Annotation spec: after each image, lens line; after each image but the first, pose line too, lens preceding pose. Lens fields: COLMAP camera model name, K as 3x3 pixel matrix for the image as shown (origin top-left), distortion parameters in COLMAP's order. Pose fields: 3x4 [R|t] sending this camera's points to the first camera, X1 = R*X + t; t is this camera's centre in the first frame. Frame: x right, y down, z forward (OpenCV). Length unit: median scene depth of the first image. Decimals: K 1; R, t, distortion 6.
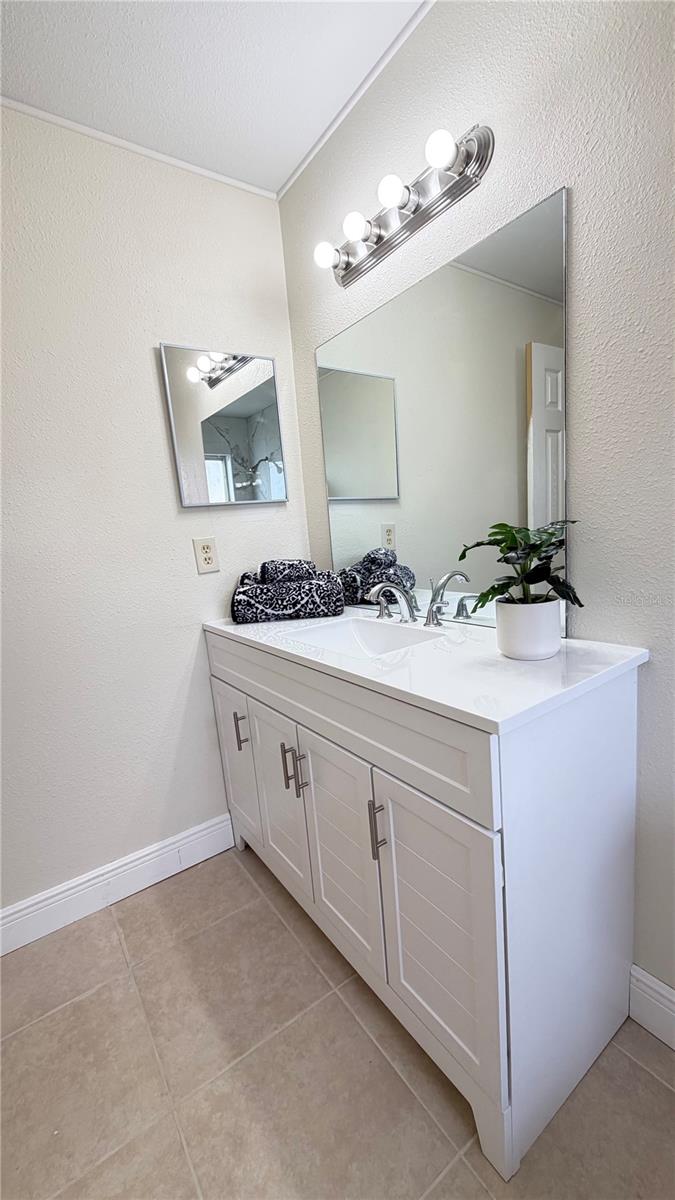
lens RADIAL K [[478.0, 0, 334.3], [0, 478.0, 598.1], [0, 0, 1]] dist [0.000524, -0.000038]
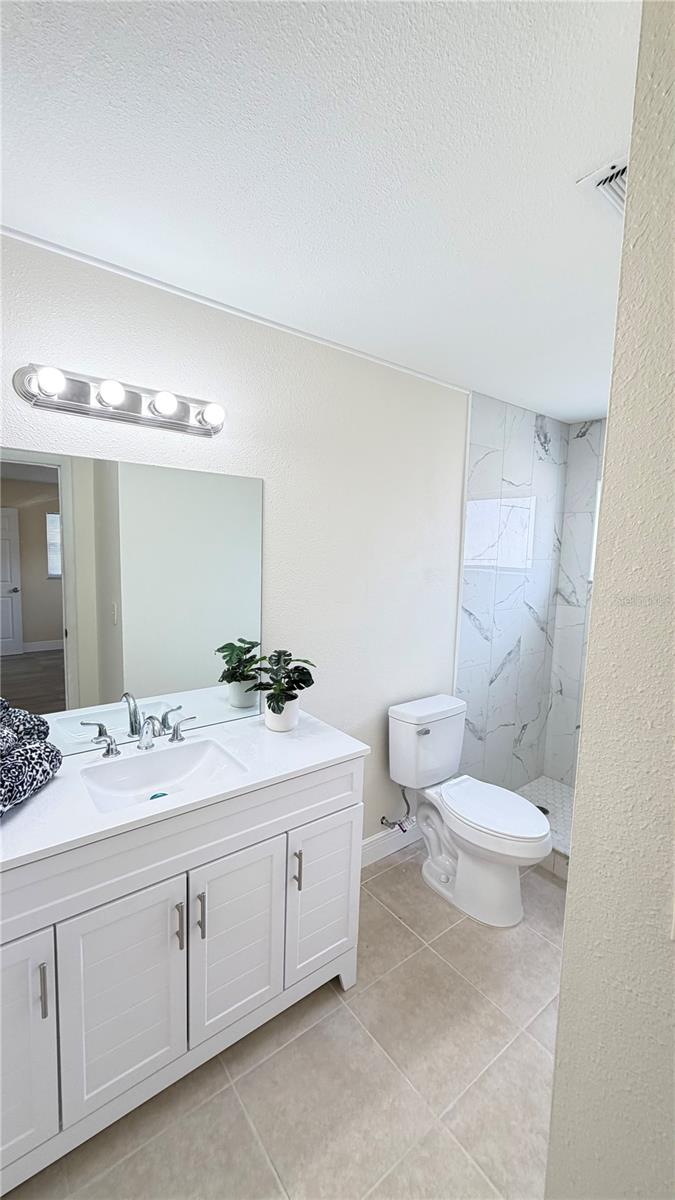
lens RADIAL K [[478.0, 0, 334.3], [0, 478.0, 598.1], [0, 0, 1]] dist [0.000524, -0.000038]
pose [[-0.040831, -0.015687, 0.999043, -1.226517], [0.132214, 0.991000, 0.020964, -0.330529], [-0.990380, 0.132943, -0.038389, 0.724191]]
